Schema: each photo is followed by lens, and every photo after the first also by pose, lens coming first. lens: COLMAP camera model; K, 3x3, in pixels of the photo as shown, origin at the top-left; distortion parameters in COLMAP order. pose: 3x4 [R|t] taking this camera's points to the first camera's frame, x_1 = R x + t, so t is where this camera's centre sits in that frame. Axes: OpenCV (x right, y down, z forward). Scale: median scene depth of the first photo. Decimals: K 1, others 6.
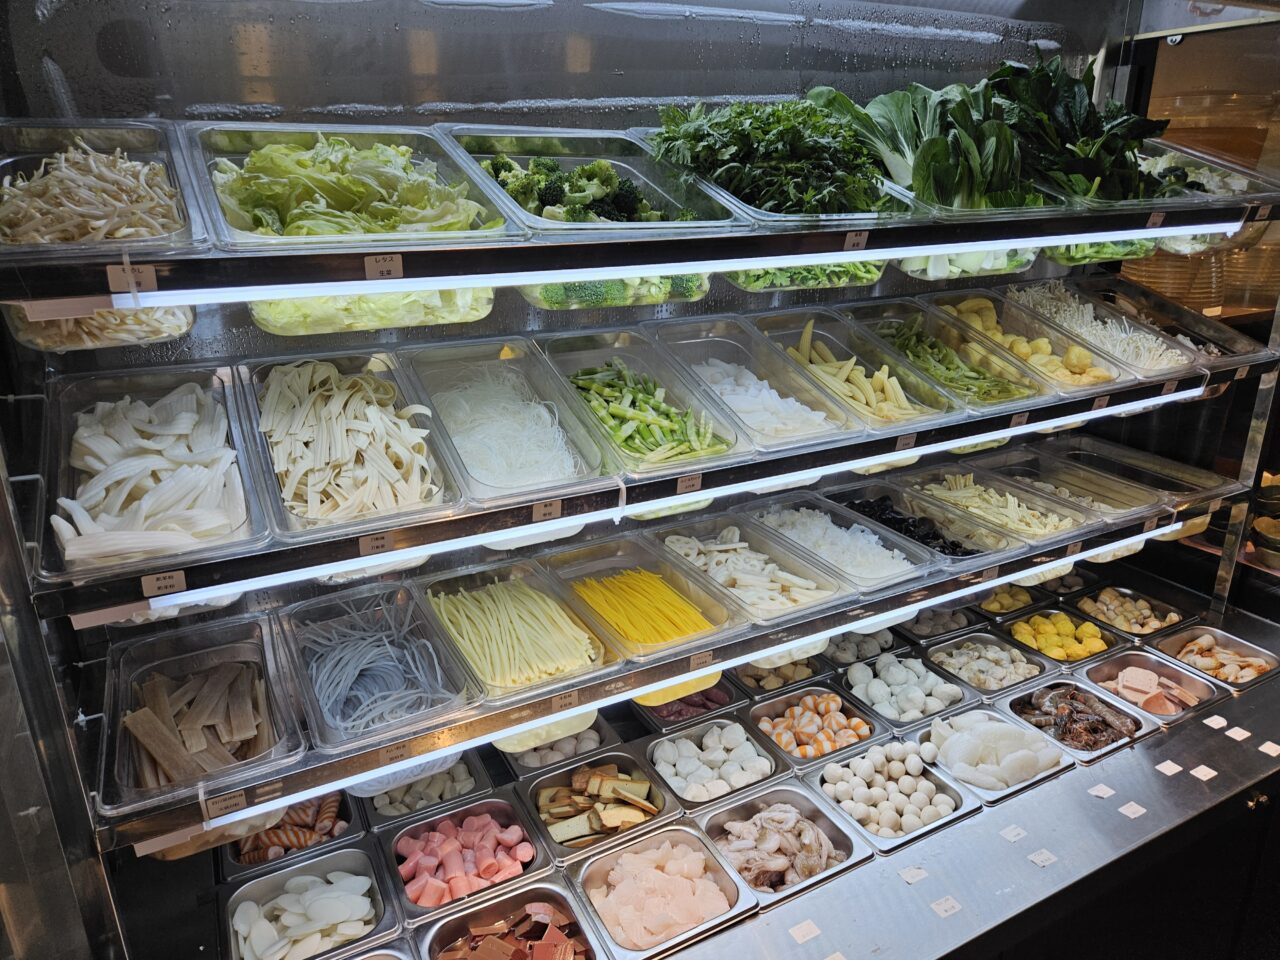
lens RADIAL K [[858.8, 0, 639.7], [0, 858.8, 477.4], [0, 0, 1]] dist [0.022544, -0.011248]
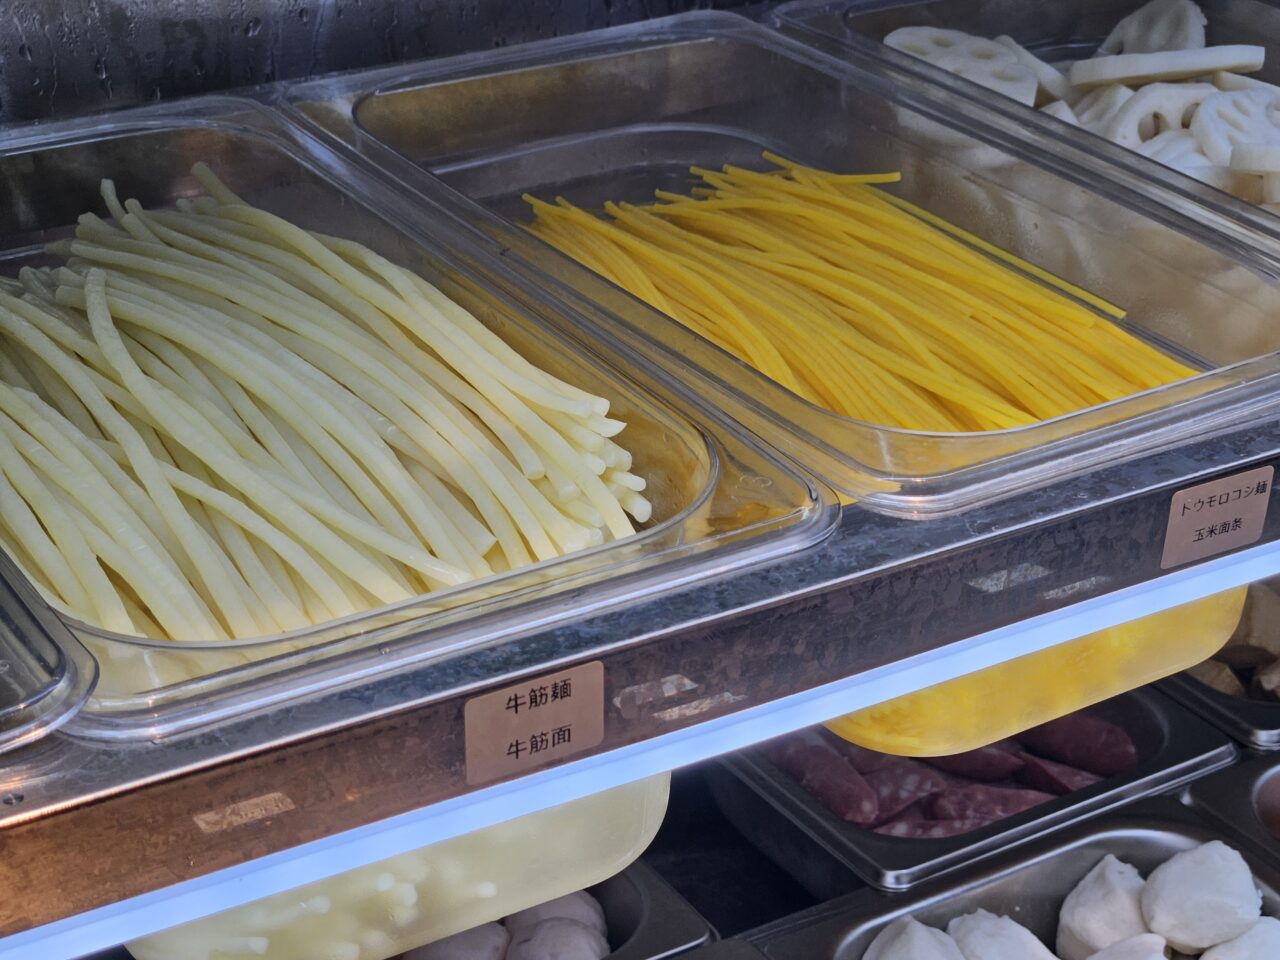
lens RADIAL K [[2581.6, 0, 640.2], [0, 2581.6, 480.4], [0, 0, 1]] dist [-0.085111, 0.000000]
pose [[0.999026, -0.007227, 0.043520, -0.080688], [0.001657, 0.991941, 0.126692, 0.132922], [-0.044085, -0.126496, 0.990987, 0.443133]]
